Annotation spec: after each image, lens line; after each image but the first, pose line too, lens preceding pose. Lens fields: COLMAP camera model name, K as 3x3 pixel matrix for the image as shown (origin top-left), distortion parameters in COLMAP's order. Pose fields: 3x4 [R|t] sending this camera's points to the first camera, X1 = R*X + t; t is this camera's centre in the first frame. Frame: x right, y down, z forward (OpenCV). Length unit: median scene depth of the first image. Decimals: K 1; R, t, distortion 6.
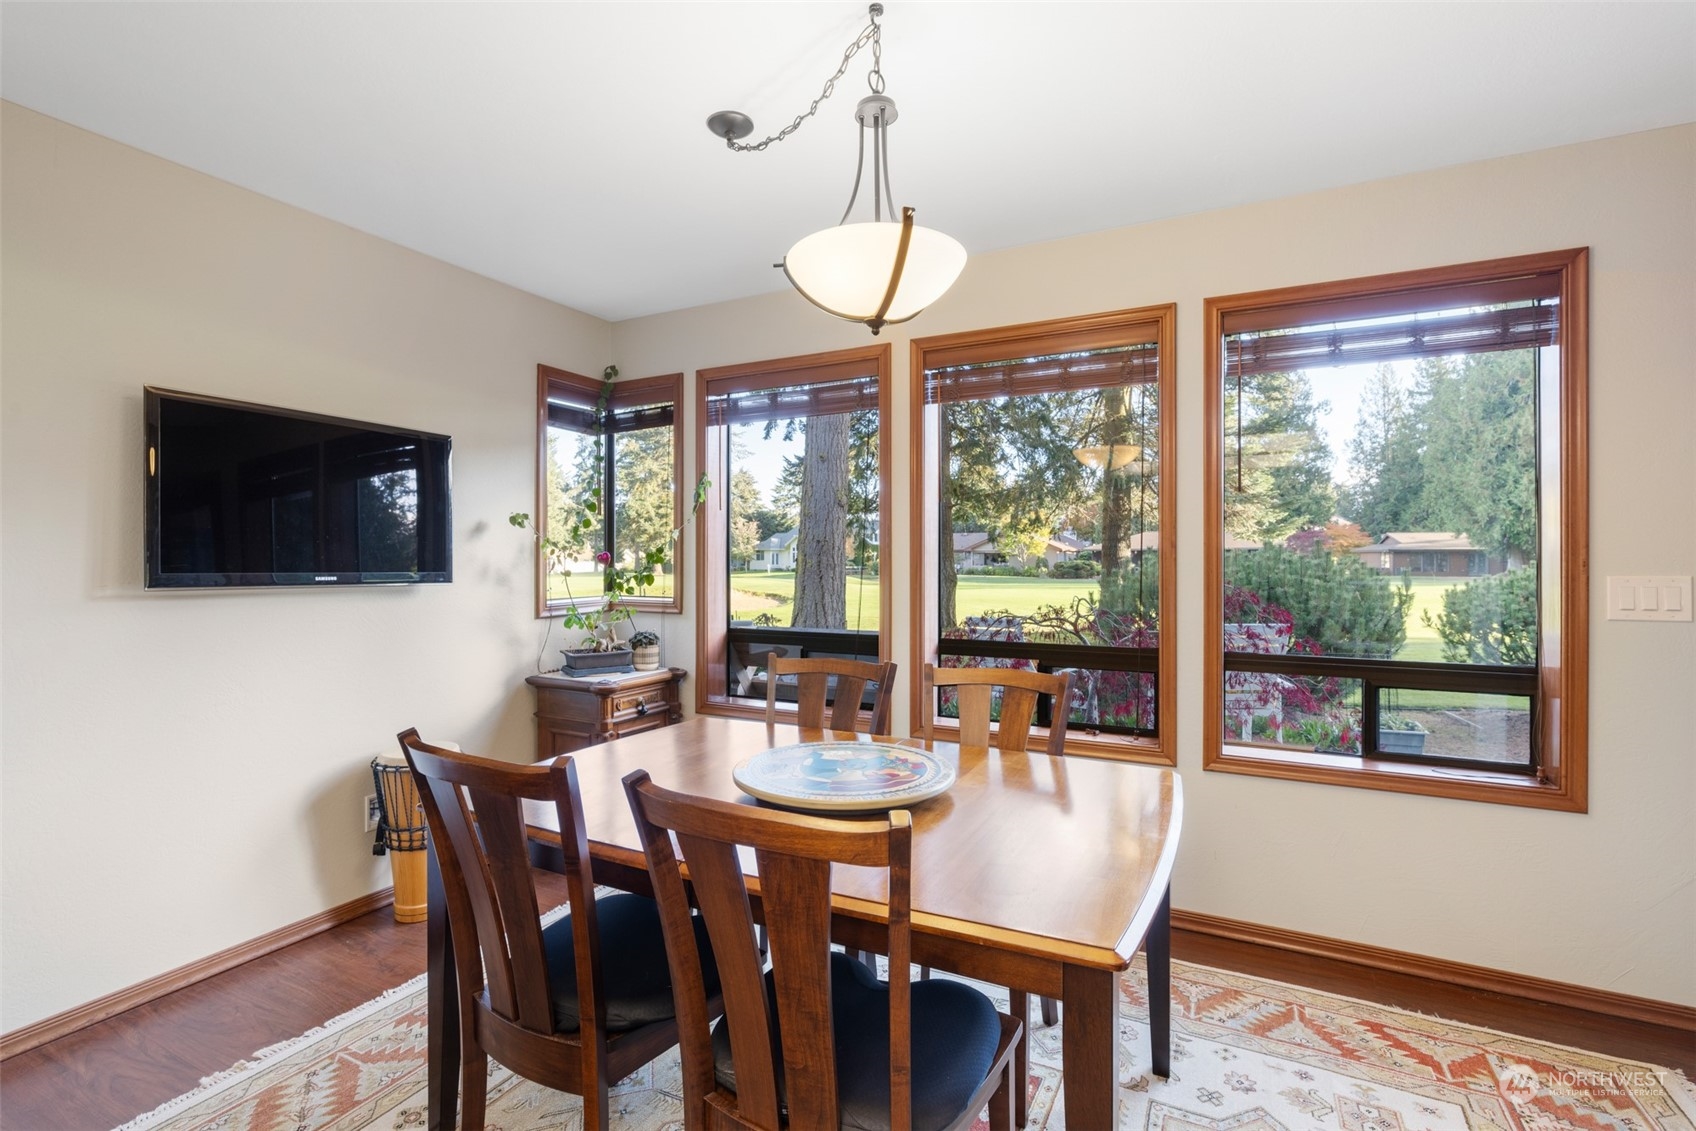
lens RADIAL K [[779.5, 0, 840.3], [0, 779.5, 556.5], [0, 0, 1]] dist [-0.003401, 0.001050]
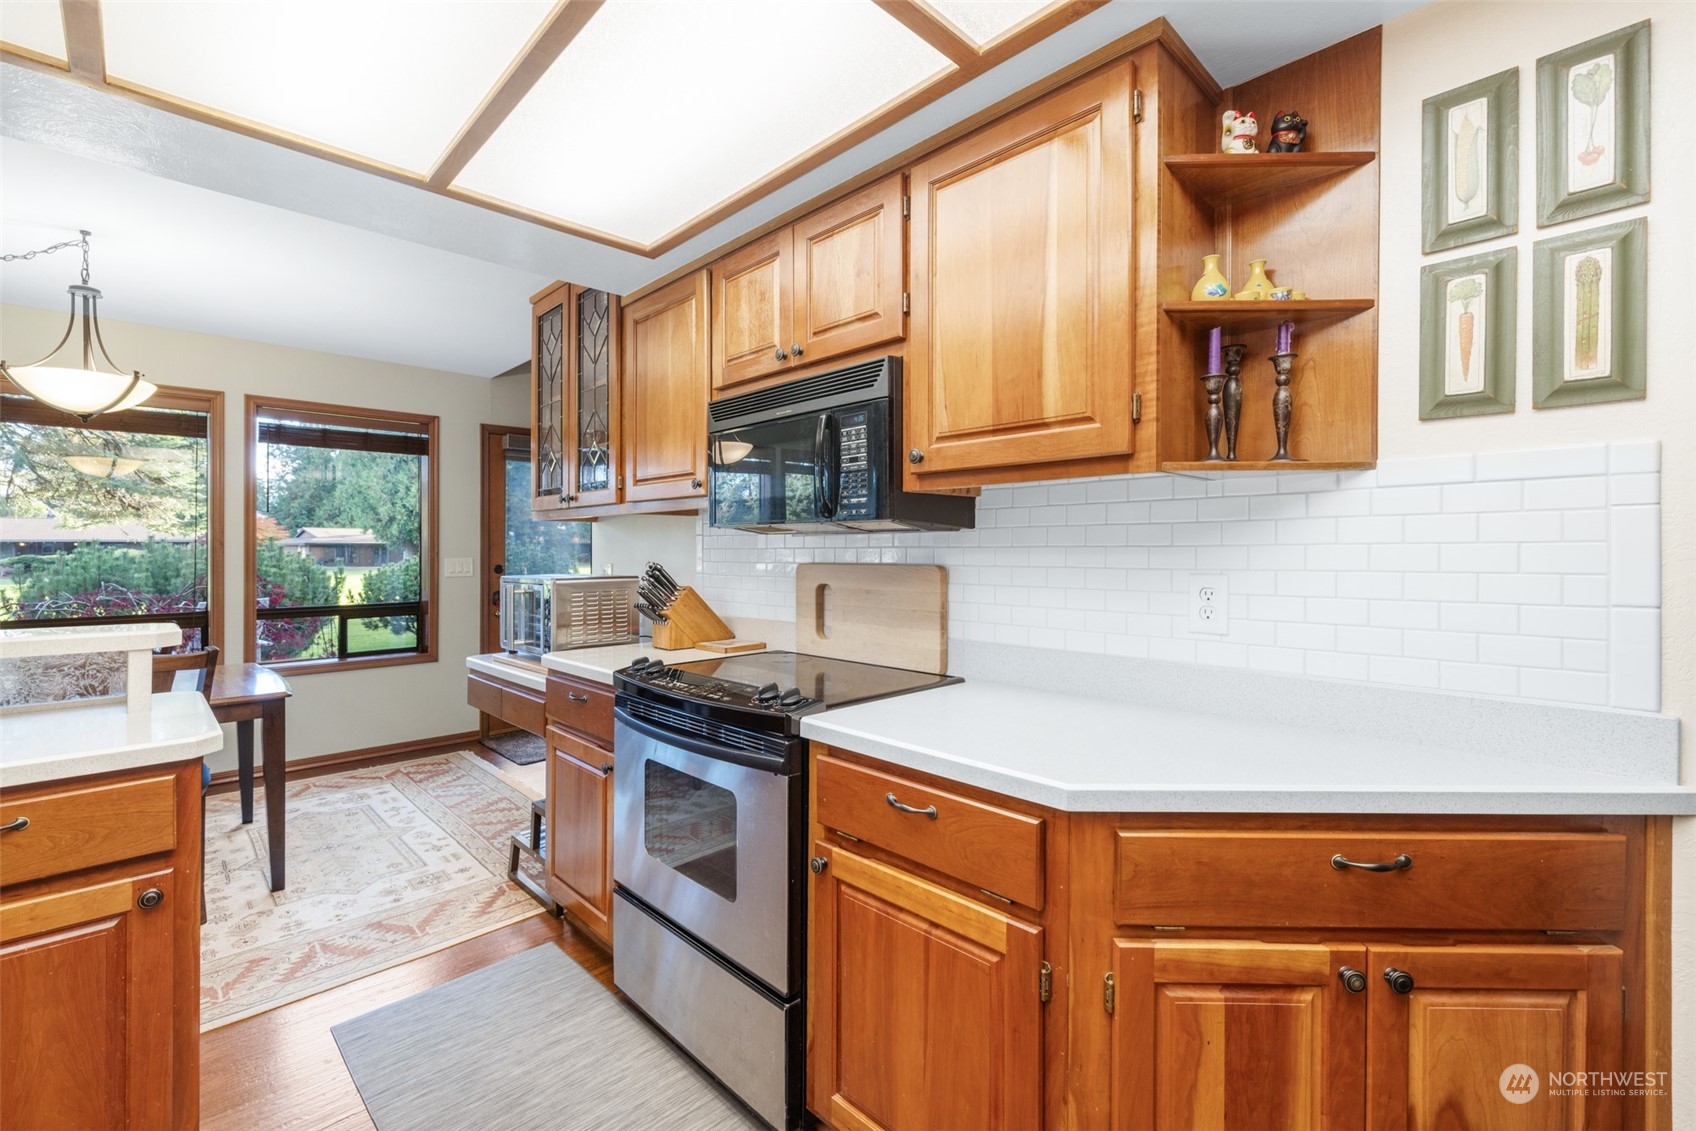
lens RADIAL K [[730.7, 0, 844.3], [0, 730.7, 550.4], [0, 0, 1]] dist [0.006908, -0.000697]
pose [[0.313747, 0.001036, 0.949506, -0.180148], [-0.002449, 0.999997, -0.000282, -0.000985], [-0.949503, -0.002237, 0.313749, -0.204728]]
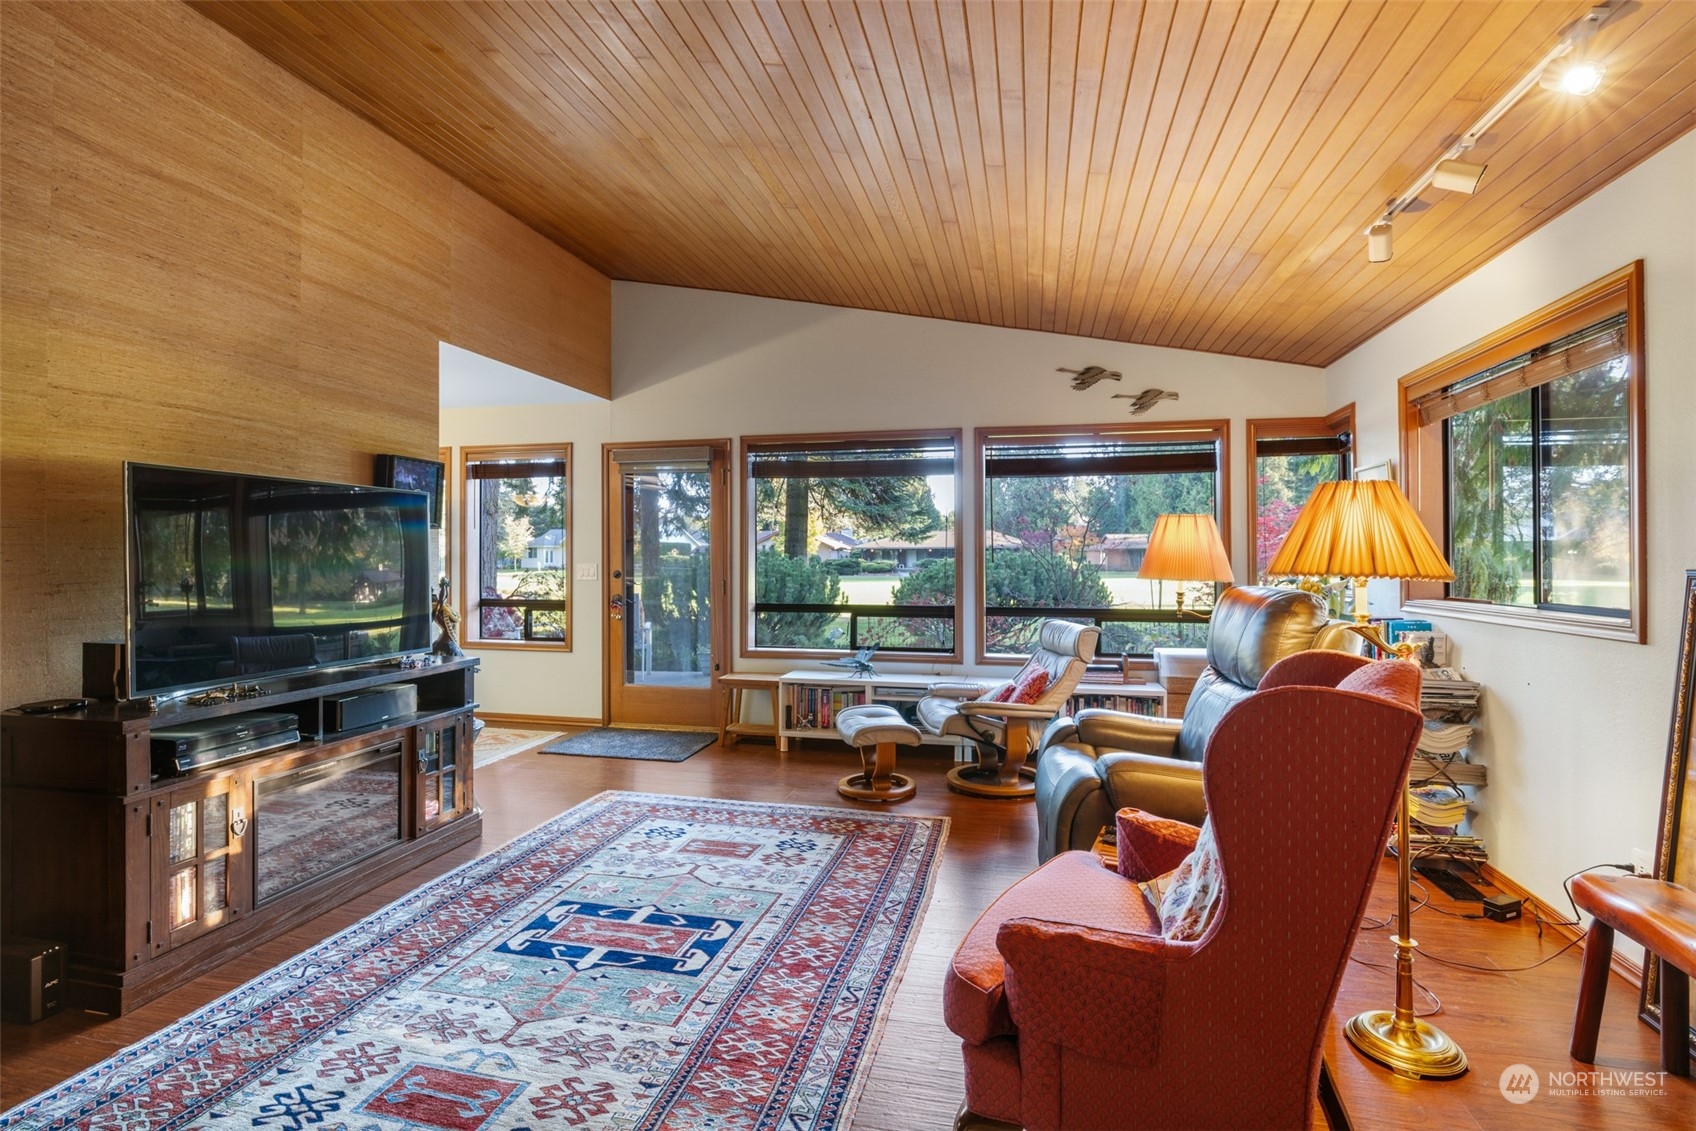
lens RADIAL K [[802.8, 0, 846.7], [0, 802.8, 562.4], [0, 0, 1]] dist [0.000411, 0.000039]
pose [[0.970087, -0.002748, 0.242741, 0.293380], [0.000194, 0.999944, 0.010545, -0.002860], [-0.242756, -0.010183, 0.970034, -0.485146]]
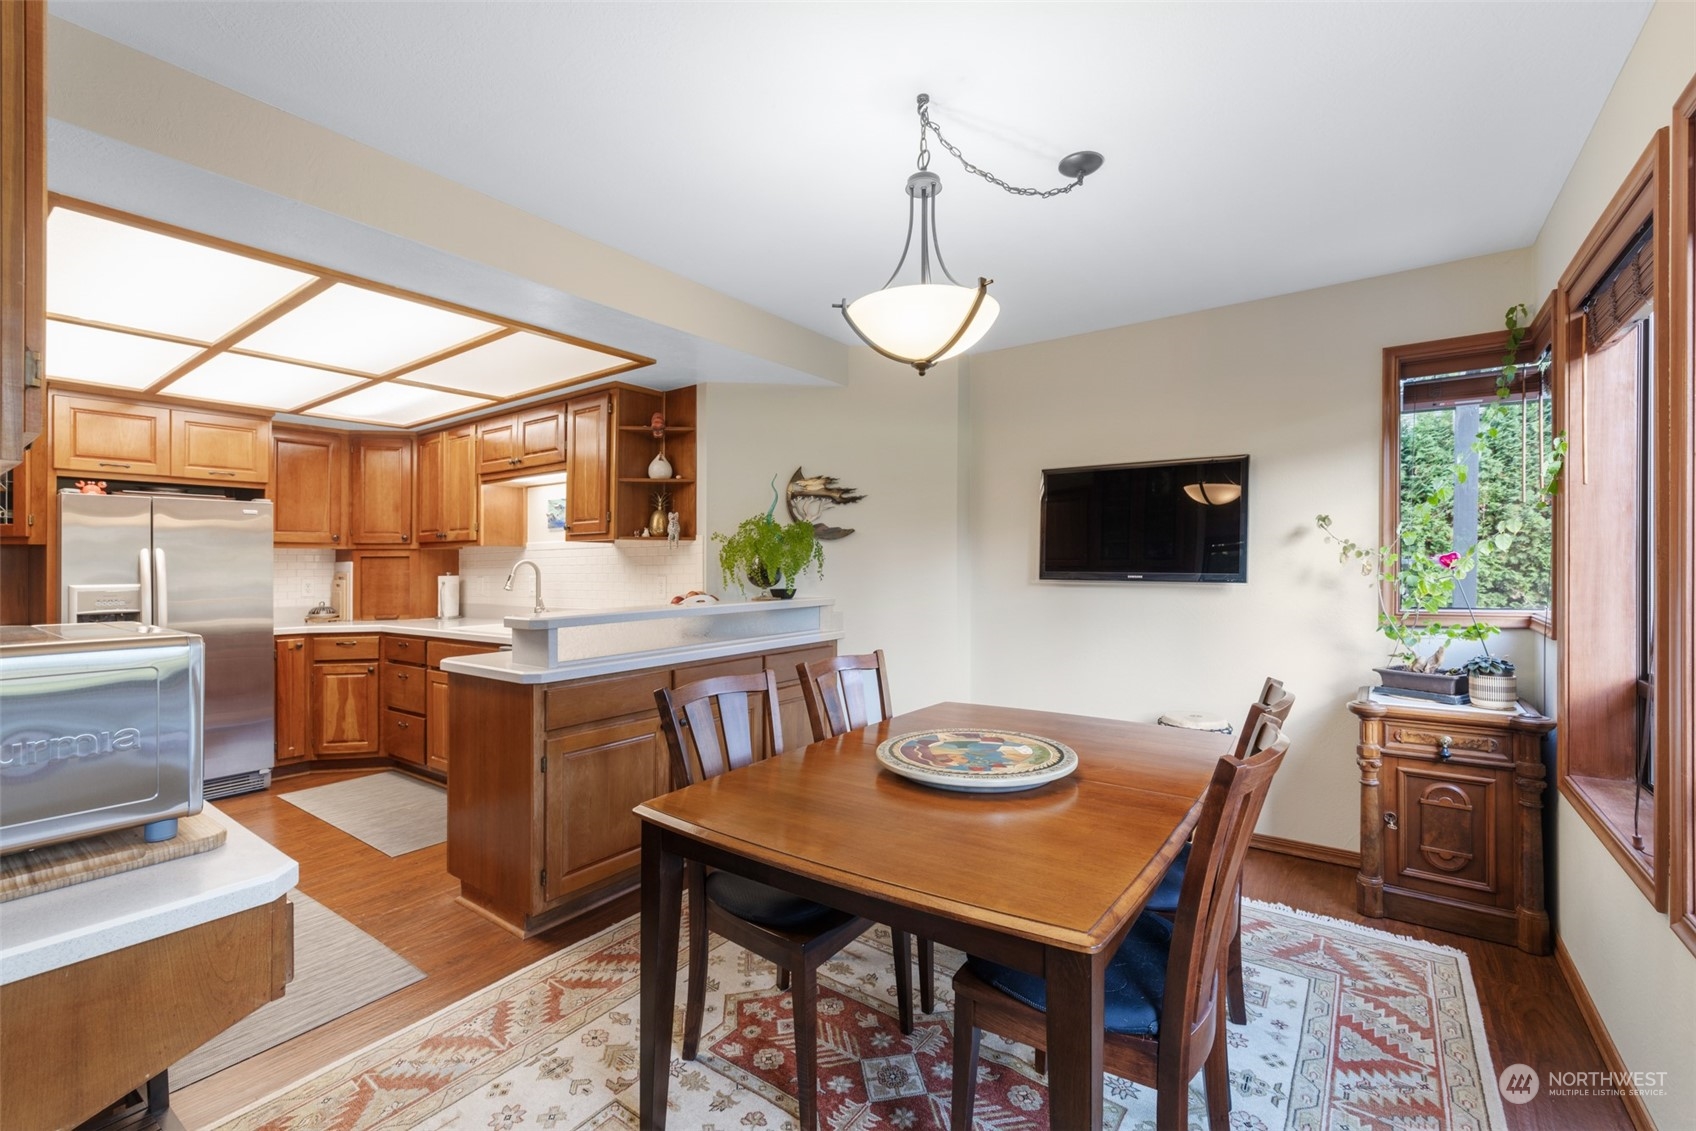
lens RADIAL K [[730.7, 0, 856.7], [0, 730.7, 557.7], [0, 0, 1]] dist [0.006908, -0.000697]
pose [[-0.150401, -0.011001, -0.988564, 0.215372], [0.009809, 0.999872, -0.012619, 0.001134], [0.988576, -0.011595, -0.150274, 0.200527]]
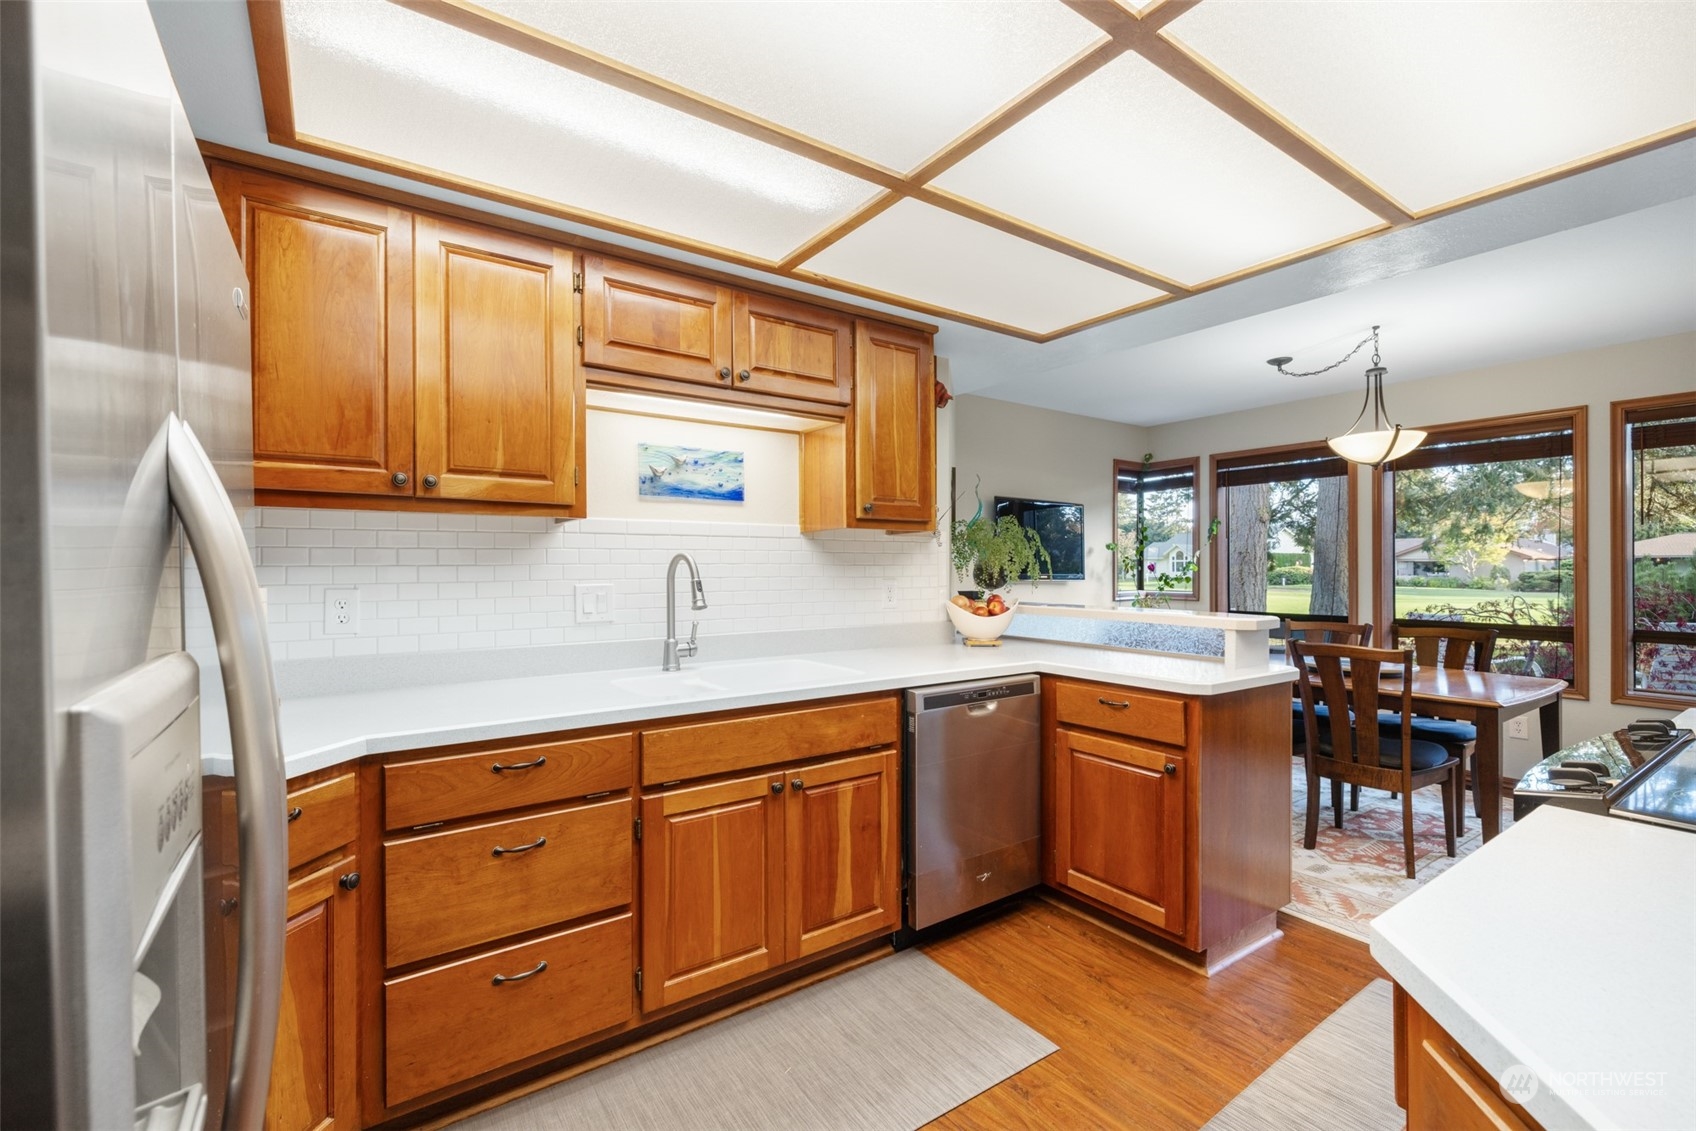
lens RADIAL K [[730.7, 0, 837.7], [0, 730.7, 562.0], [0, 0, 1]] dist [0.006908, -0.000697]
pose [[0.886084, -0.001779, -0.463522, -0.066318], [-0.000361, 0.999990, -0.004529, -0.000903], [0.463525, 0.004180, 0.886074, -0.304299]]
